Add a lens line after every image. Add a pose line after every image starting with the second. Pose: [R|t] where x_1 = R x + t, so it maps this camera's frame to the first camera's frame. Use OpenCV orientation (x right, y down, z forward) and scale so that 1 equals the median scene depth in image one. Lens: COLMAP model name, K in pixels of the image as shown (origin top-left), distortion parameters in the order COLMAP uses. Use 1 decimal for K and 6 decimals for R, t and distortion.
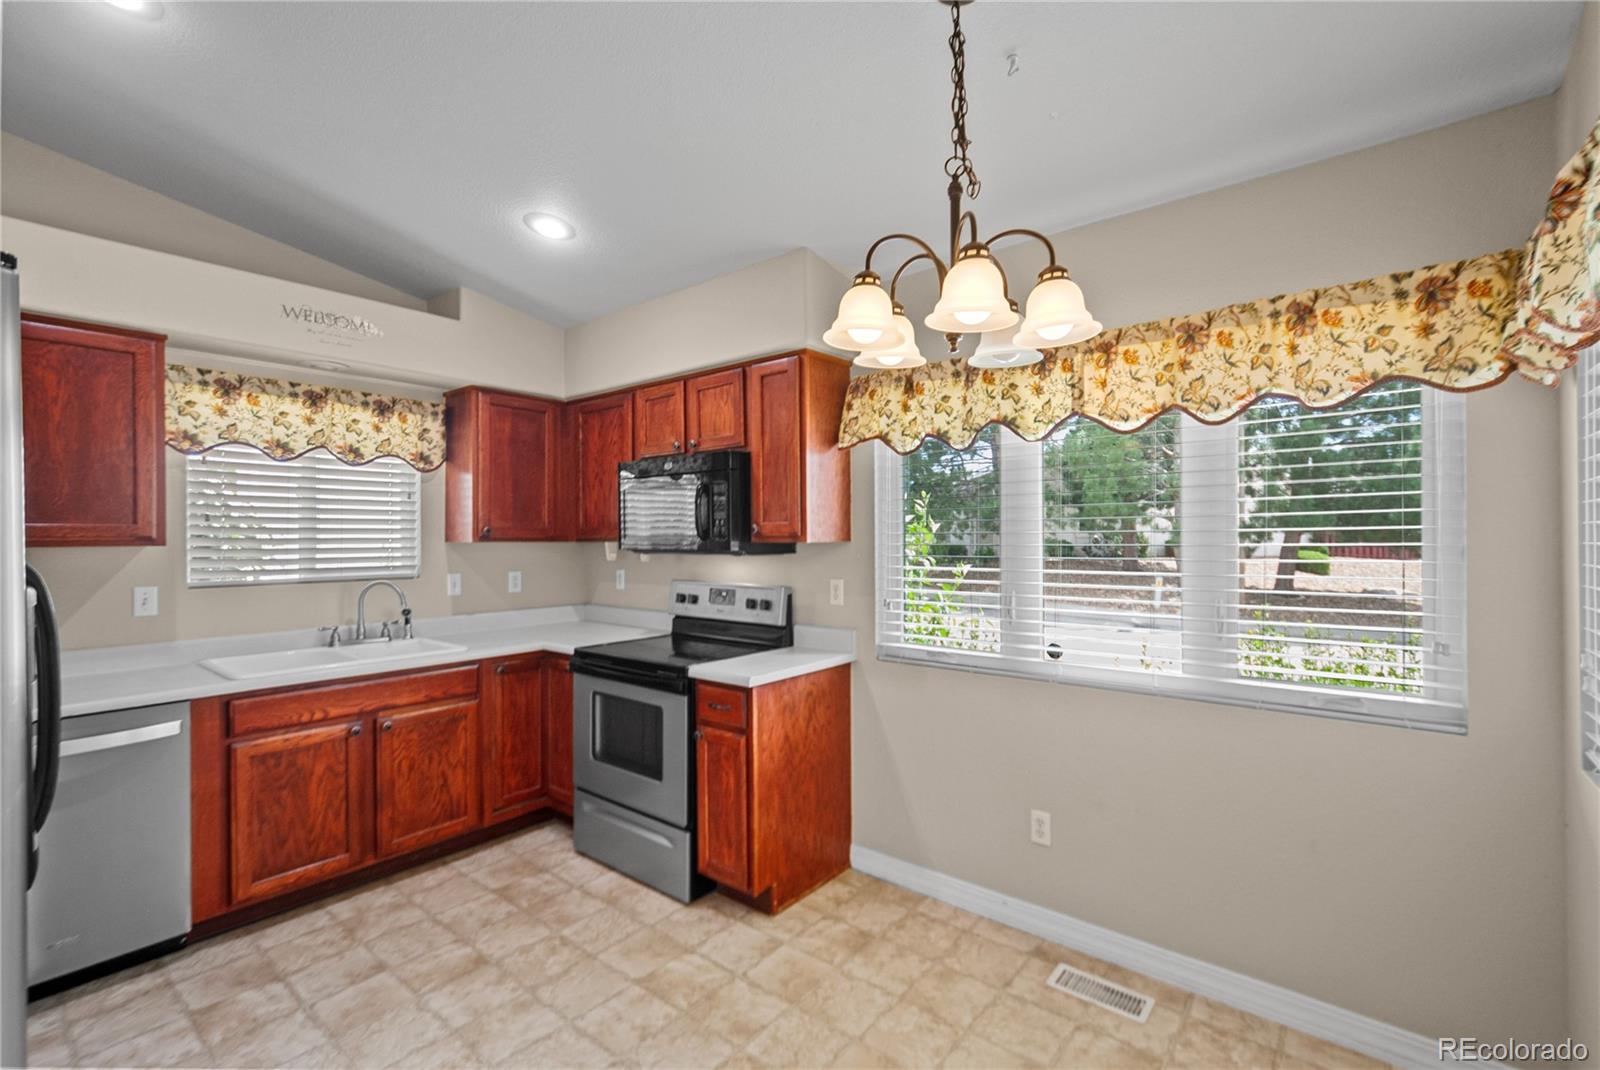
lens RADIAL K [[703.0, 0, 800.0], [0, 703.0, 535.0], [0, 0, 1]] dist [0.000664, 0.000214]
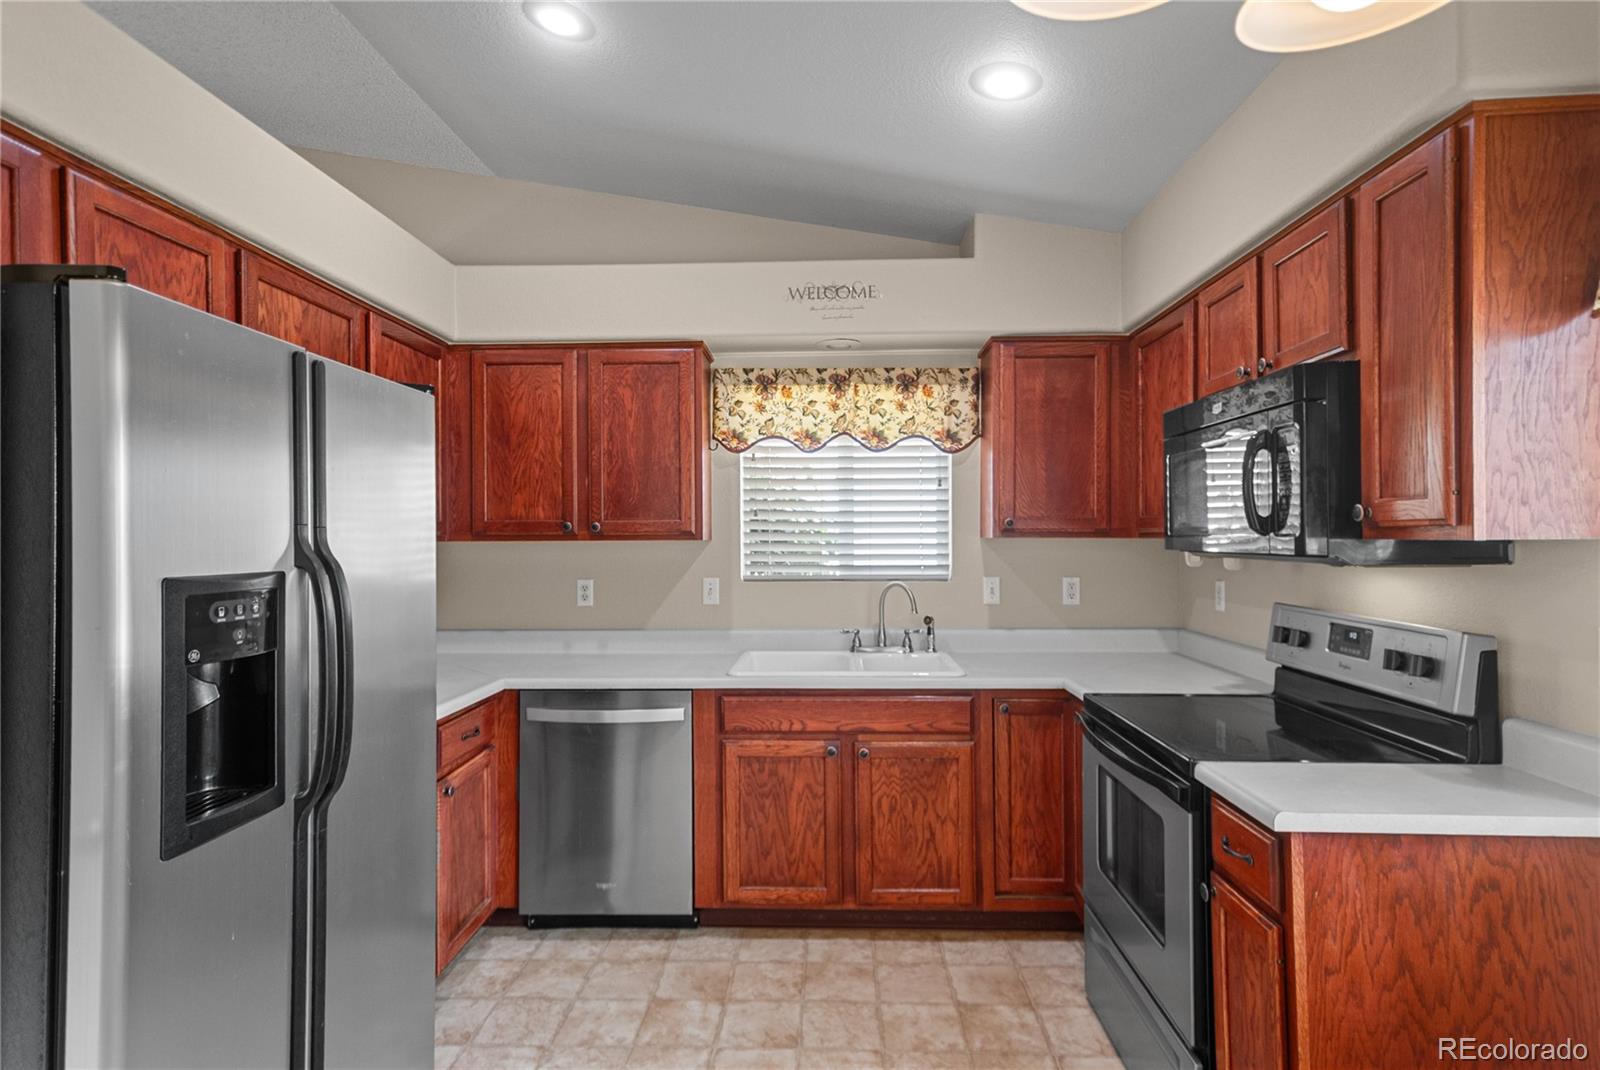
lens RADIAL K [[830.5, 0, 801.7], [0, 830.5, 530.9], [0, 0, 1]] dist [0.002401, 0.022819]
pose [[0.608575, -0.002484, -0.793493, 0.164889], [0.003984, 0.999992, -0.000075, 0.002415], [0.793487, -0.003116, 0.608580, 0.323261]]
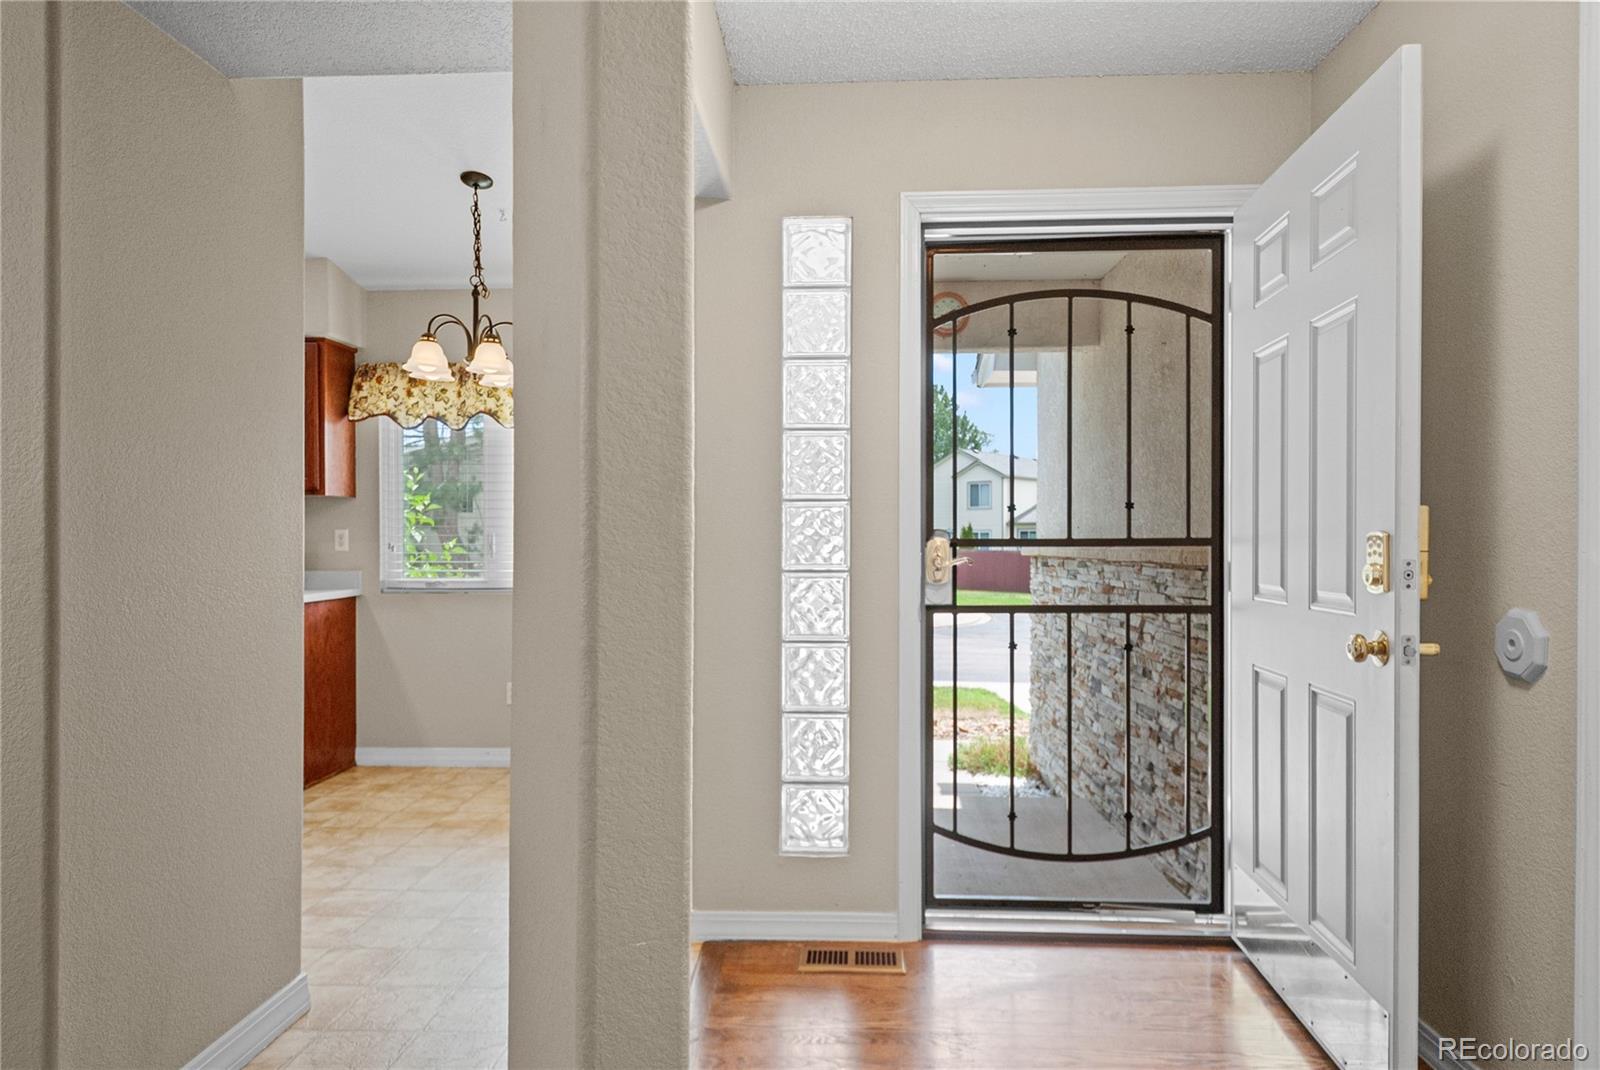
lens RADIAL K [[954.7, 0, 801.5], [0, 954.7, 539.6], [0, 0, 1]] dist [0.003871, 0.000447]
pose [[0.794062, -0.000041, 0.607837, -0.328009], [-0.000135, 1.000000, 0.000245, 0.083401], [-0.607837, -0.000276, 0.794062, -0.796189]]
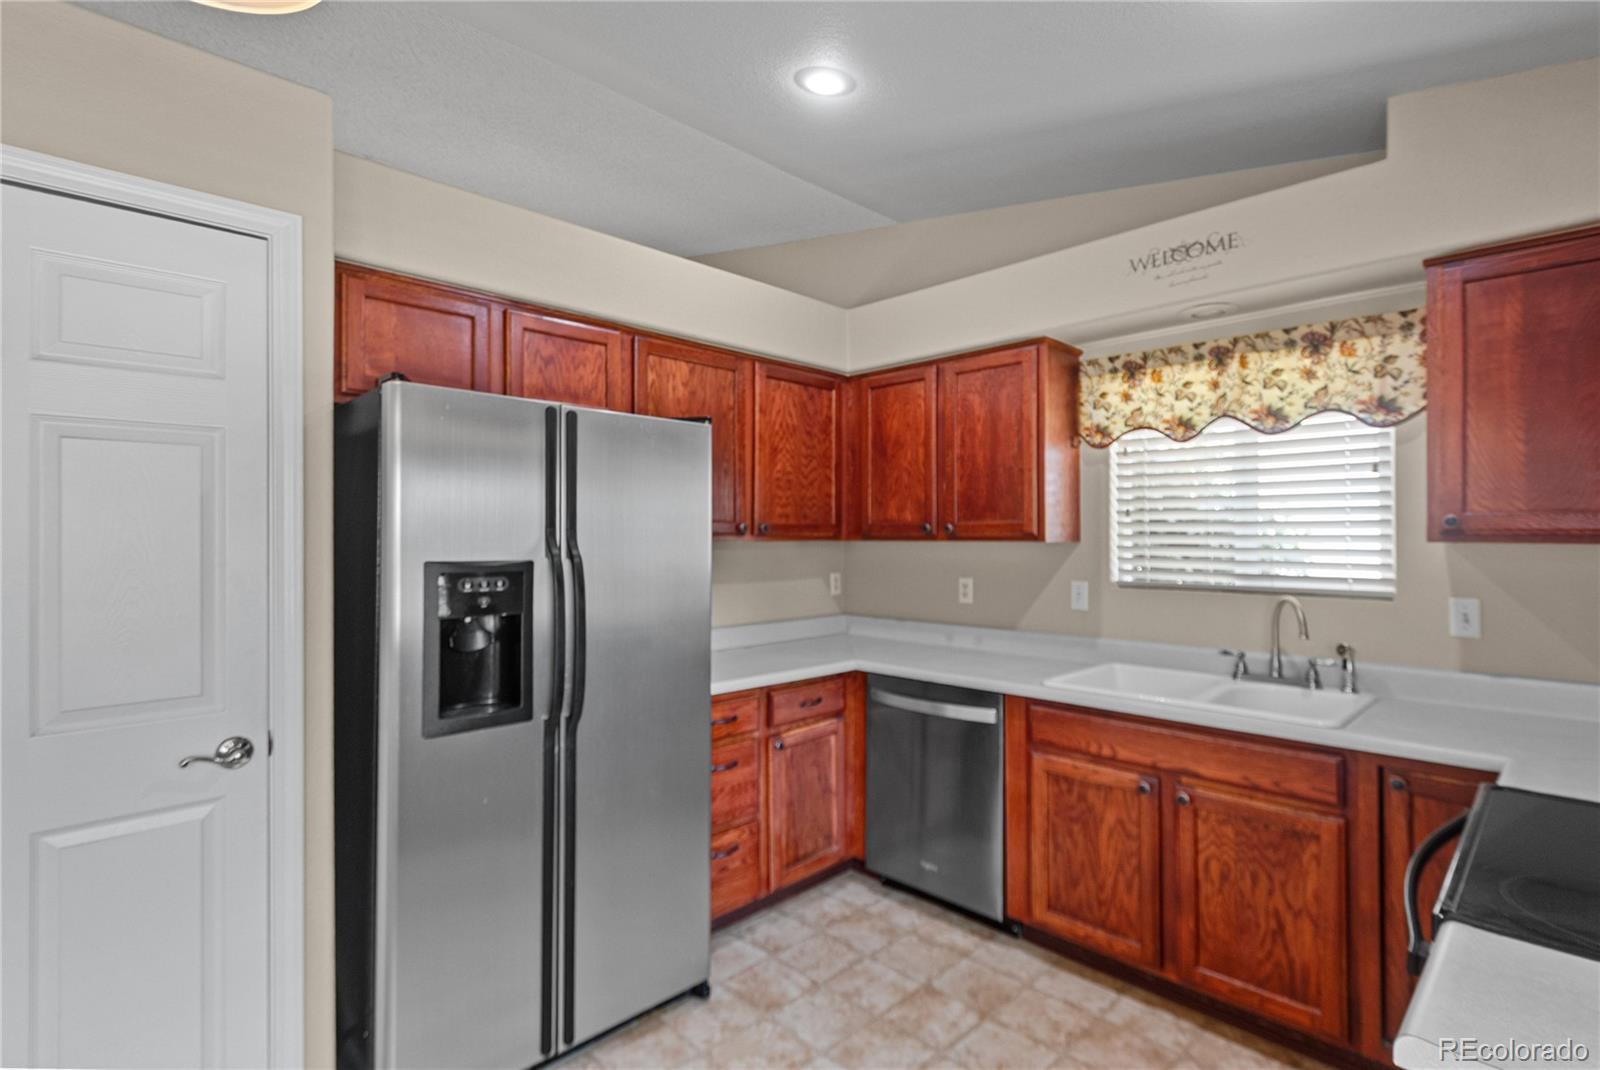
lens RADIAL K [[760.6, 0, 797.4], [0, 760.6, 528.4], [0, 0, 1]] dist [-0.000673, -0.000432]
pose [[-0.096032, -0.007213, -0.995352, 0.213968], [0.001692, 0.999971, -0.007410, 0.003530], [0.995377, -0.002396, -0.096017, 0.676433]]
